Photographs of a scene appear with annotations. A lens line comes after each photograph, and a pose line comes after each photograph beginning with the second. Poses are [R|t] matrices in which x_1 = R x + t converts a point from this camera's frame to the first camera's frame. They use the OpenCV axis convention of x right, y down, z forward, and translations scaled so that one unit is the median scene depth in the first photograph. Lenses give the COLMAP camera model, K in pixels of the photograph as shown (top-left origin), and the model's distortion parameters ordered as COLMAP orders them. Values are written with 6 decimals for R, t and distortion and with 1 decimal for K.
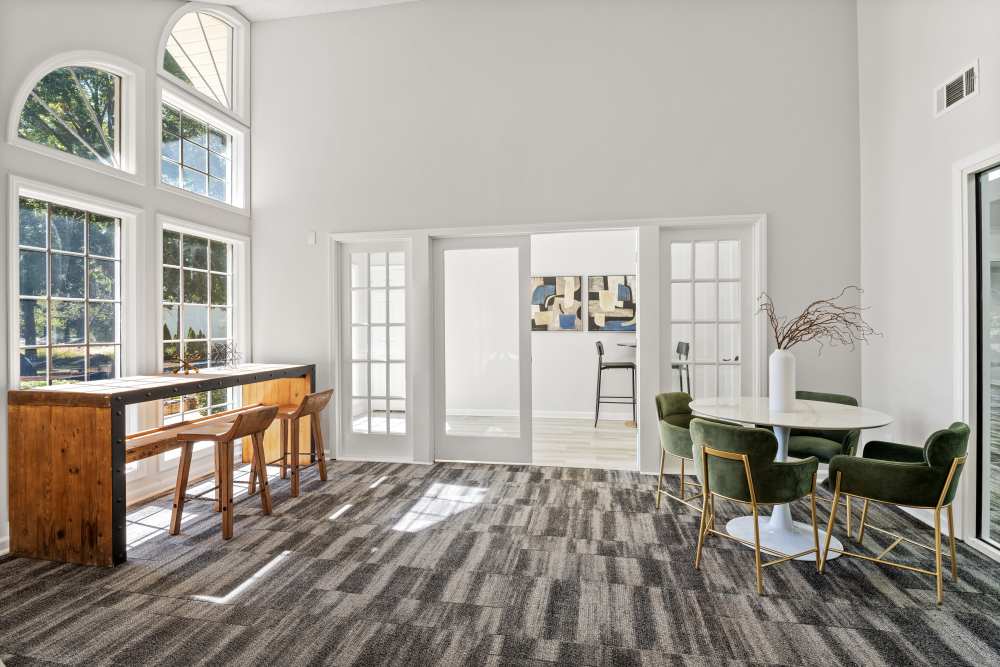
lens RADIAL K [[470.9, 0, 501.6], [0, 470.9, 330.0], [0, 0, 1]] dist [-0.016291, -0.000648]
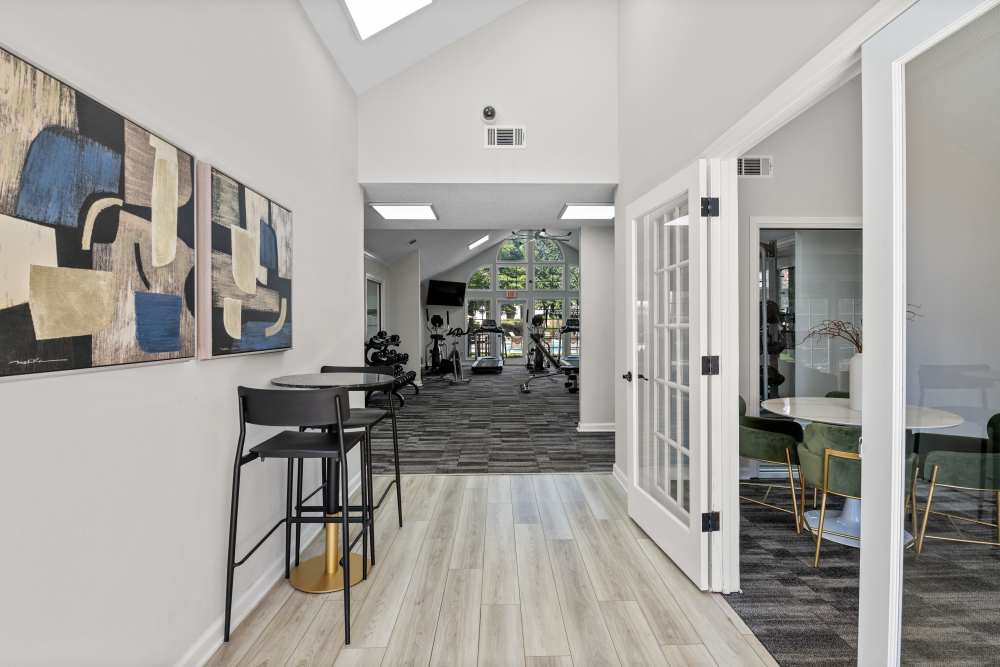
lens RADIAL K [[470.9, 0, 500.9], [0, 470.9, 330.0], [0, 0, 1]] dist [-0.016291, -0.000648]
pose [[-0.189717, -0.006486, 0.981817, -0.132950], [0.004521, 0.999962, 0.007479, -0.014737], [-0.981828, 0.005858, -0.189680, 0.878219]]
